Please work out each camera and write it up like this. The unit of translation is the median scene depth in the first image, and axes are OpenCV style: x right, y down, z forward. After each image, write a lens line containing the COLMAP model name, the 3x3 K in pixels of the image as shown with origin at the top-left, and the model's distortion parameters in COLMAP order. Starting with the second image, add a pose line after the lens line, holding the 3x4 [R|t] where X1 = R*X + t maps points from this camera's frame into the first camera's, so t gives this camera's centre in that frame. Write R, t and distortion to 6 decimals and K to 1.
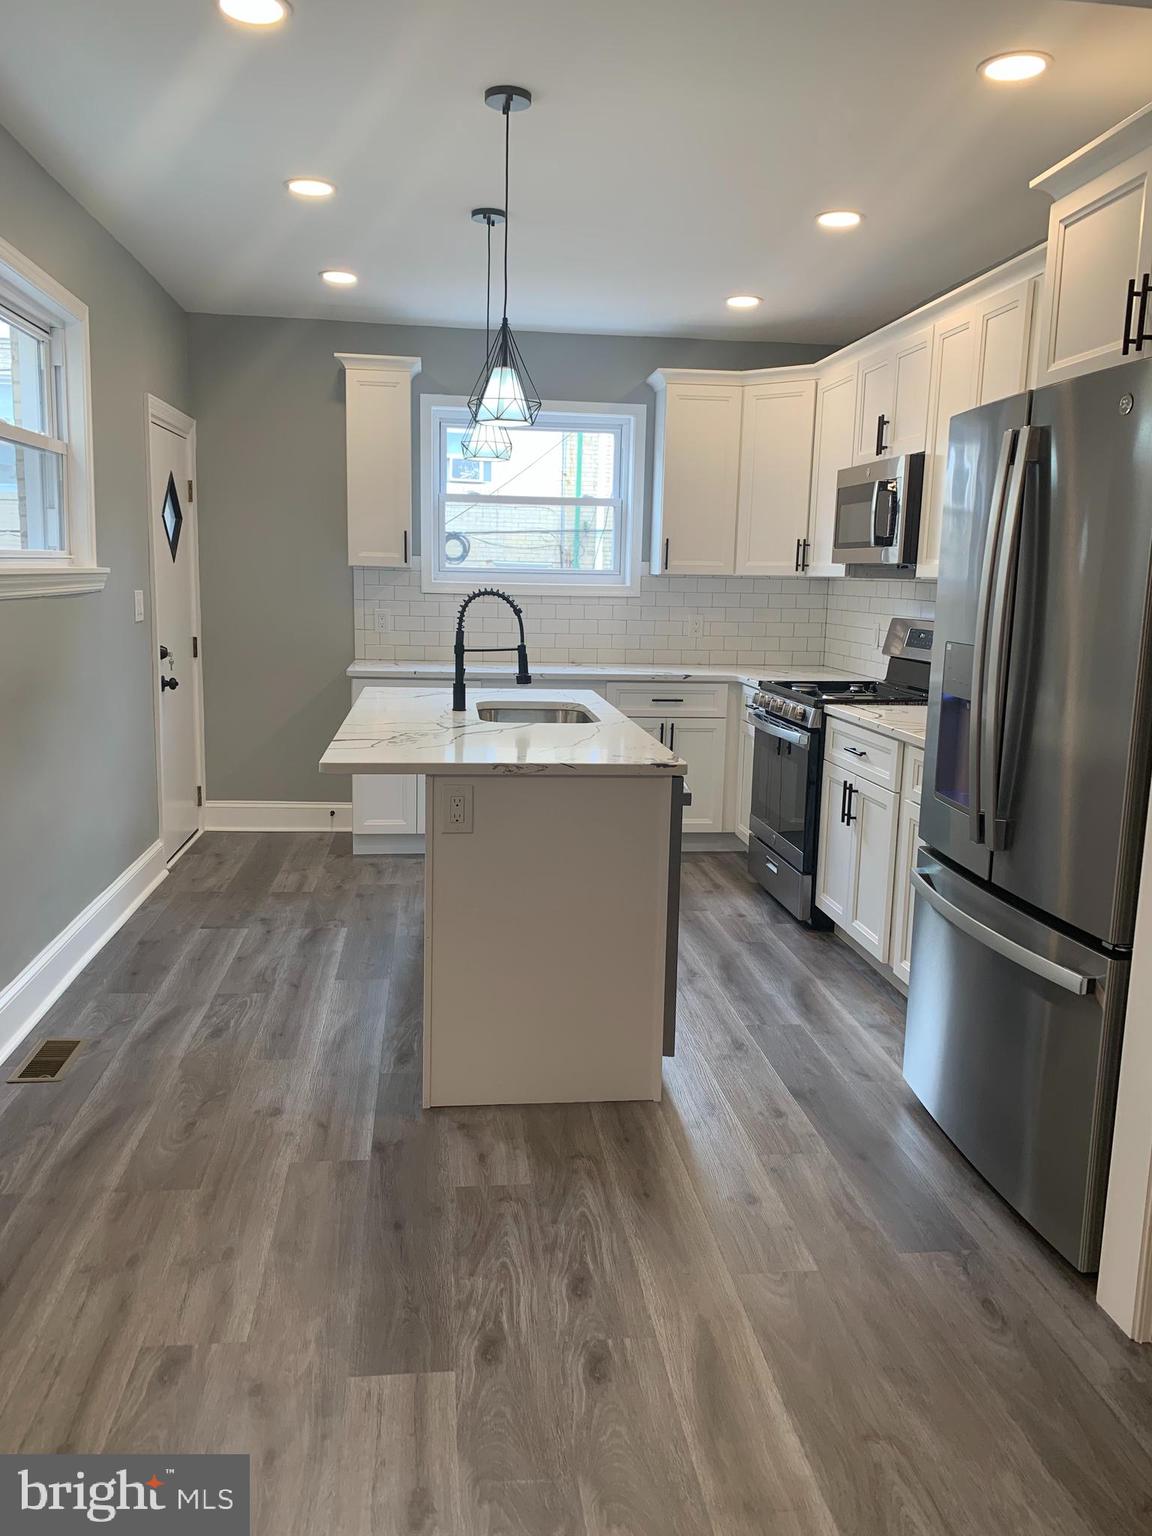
lens RADIAL K [[1182.6, 0, 563.9], [0, 1182.6, 766.0], [0, 0, 1]] dist [0.076945, -0.091017]
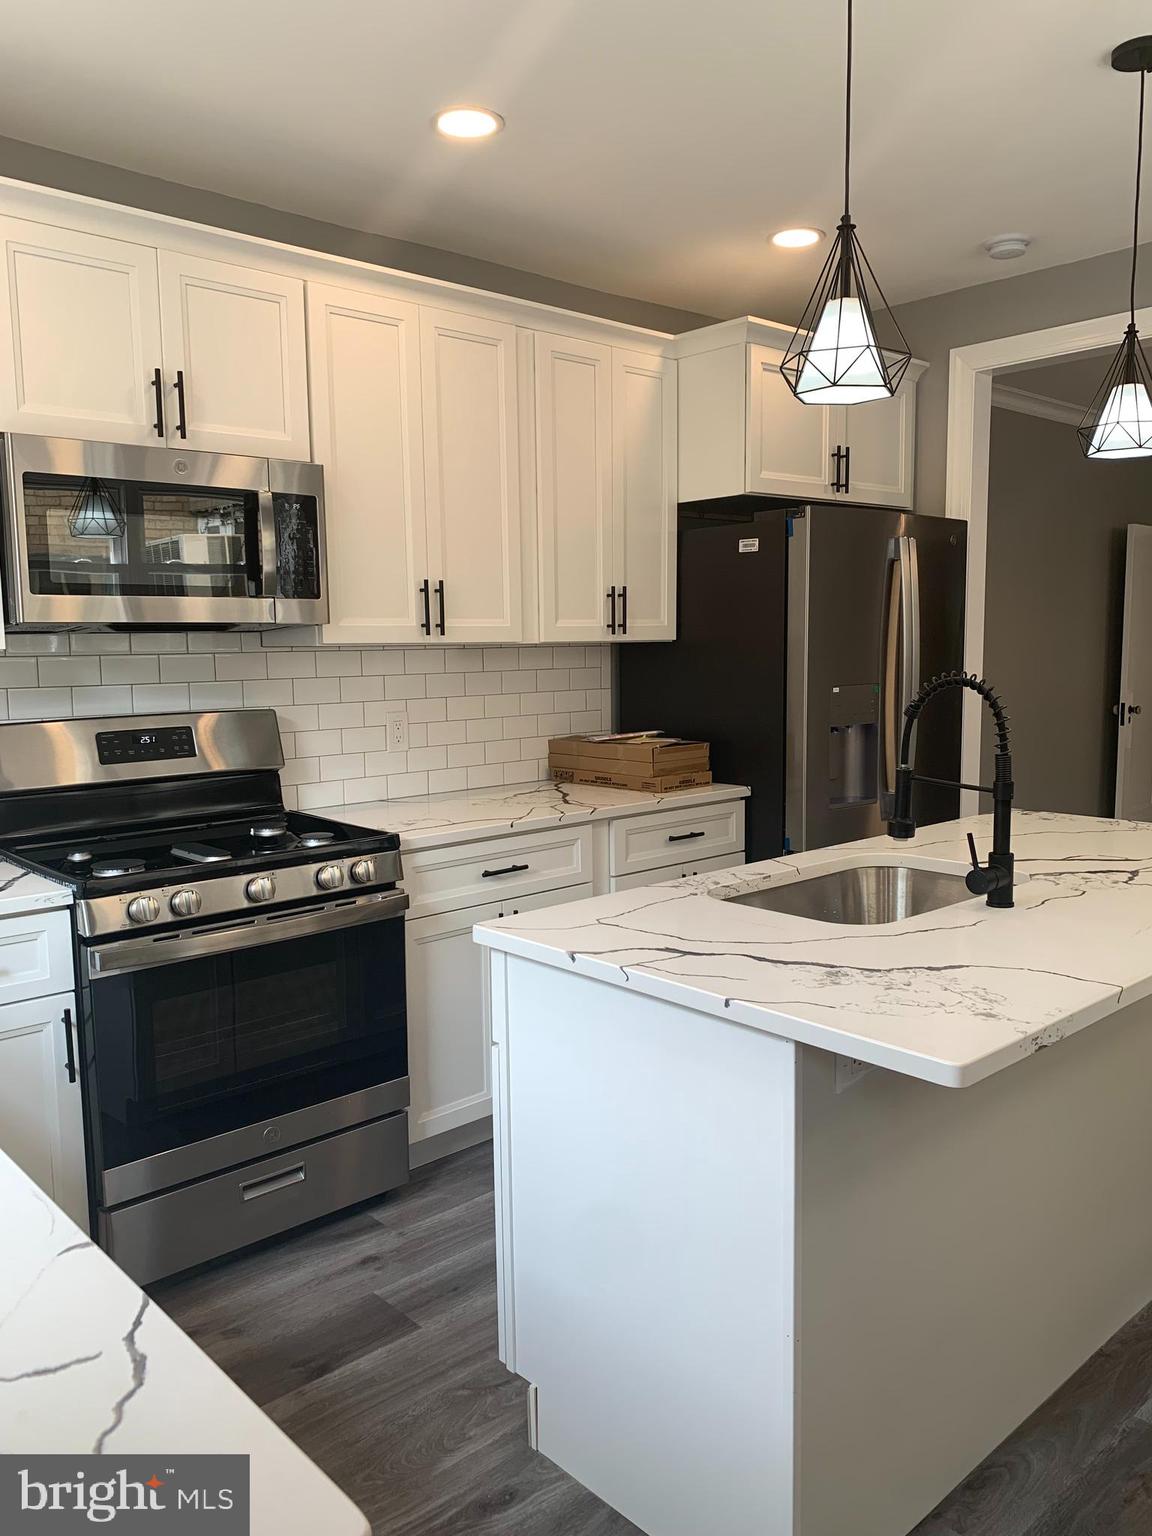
lens RADIAL K [[1156.6, 0, 569.1], [0, 1156.6, 773.4], [0, 0, 1]] dist [0.071155, -0.164869]
pose [[-0.582304, -0.107903, 0.805778, -0.342471], [0.134744, 0.964634, 0.226549, -0.219209], [-0.801727, 0.240494, -0.547172, 1.269942]]
